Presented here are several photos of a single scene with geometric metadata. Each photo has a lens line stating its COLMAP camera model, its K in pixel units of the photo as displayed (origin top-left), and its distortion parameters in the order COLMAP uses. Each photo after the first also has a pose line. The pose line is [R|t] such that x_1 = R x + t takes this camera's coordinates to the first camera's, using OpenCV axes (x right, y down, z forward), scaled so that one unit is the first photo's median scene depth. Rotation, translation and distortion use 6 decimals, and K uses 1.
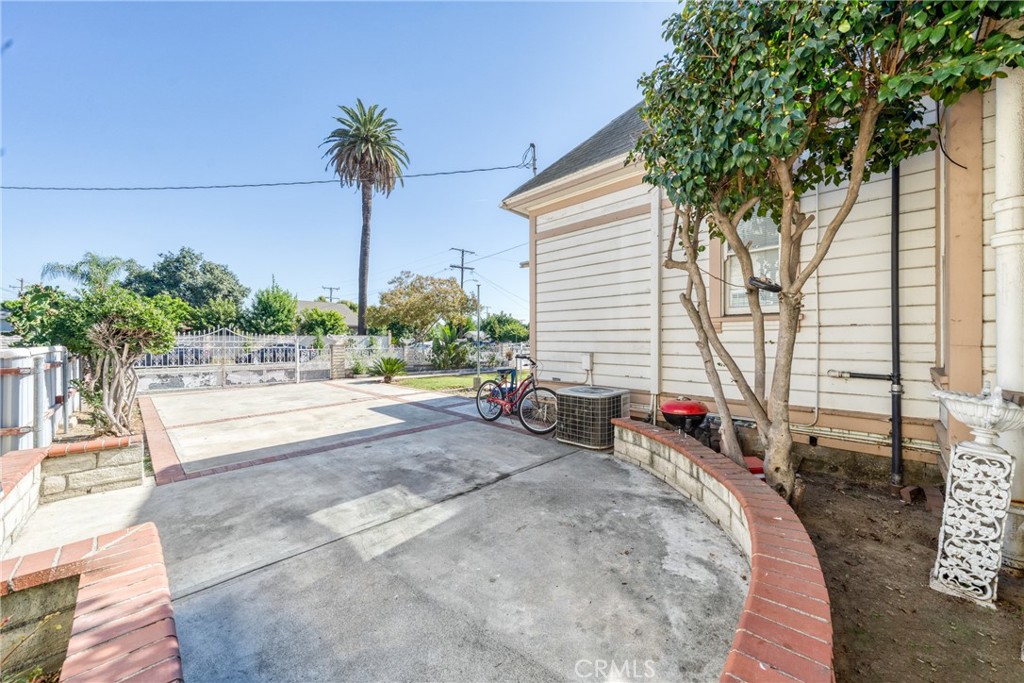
lens RADIAL K [[368.9, 0, 511.9], [0, 368.9, 341.1], [0, 0, 1]] dist [0.002273, -0.000049]
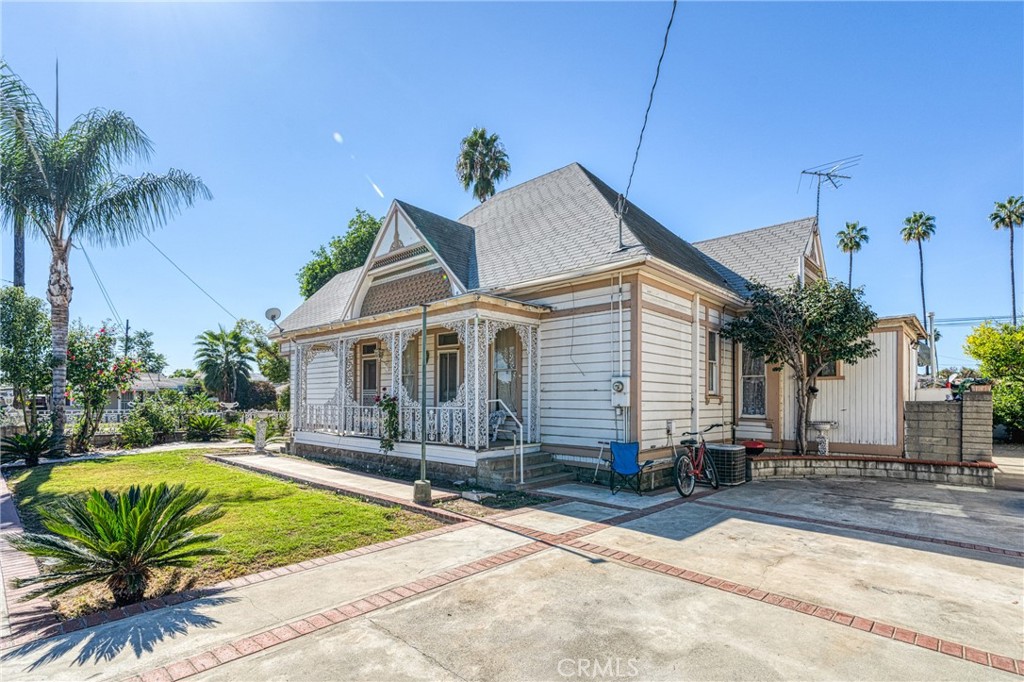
lens RADIAL K [[480.7, 0, 511.7], [0, 480.7, 397.4], [0, 0, 1]] dist [0.005783, -0.000159]
pose [[-0.023633, 0.009069, 0.999680, -0.562960], [-0.000078, 0.999959, -0.009074, -0.011138], [-0.999721, -0.000293, -0.023631, 0.652096]]
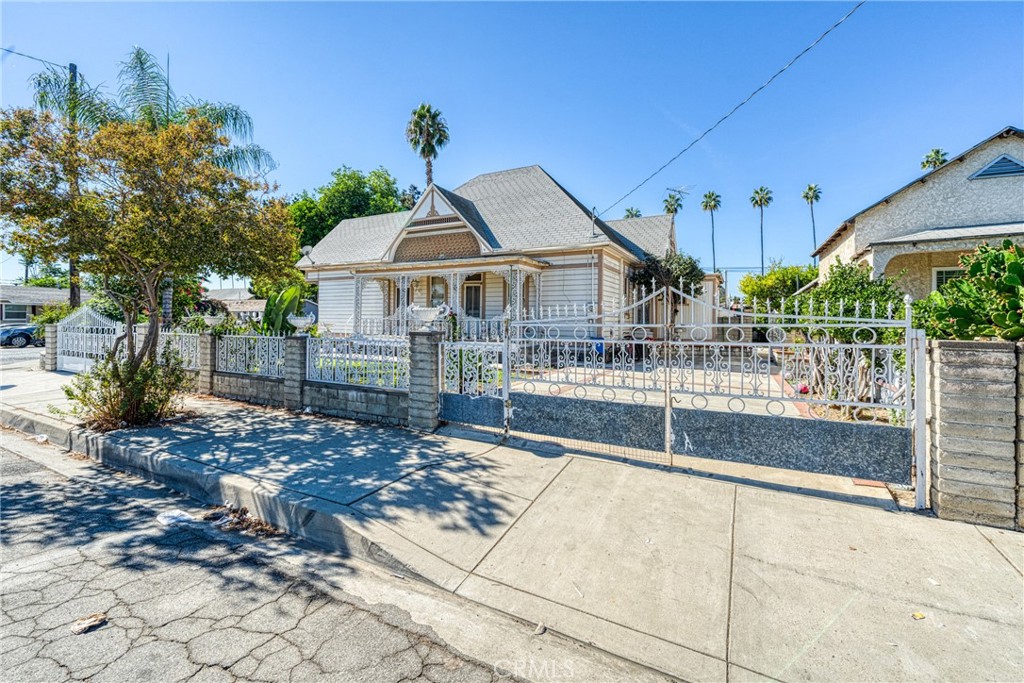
lens RADIAL K [[416.3, 0, 512.9], [0, 416.3, 318.2], [0, 0, 1]] dist [-0.001365, -0.000035]
pose [[-0.283579, 0.002605, 0.958945, -0.847952], [-0.001902, 0.999993, -0.003279, -0.003998], [-0.958947, -0.002753, -0.283572, 0.955161]]
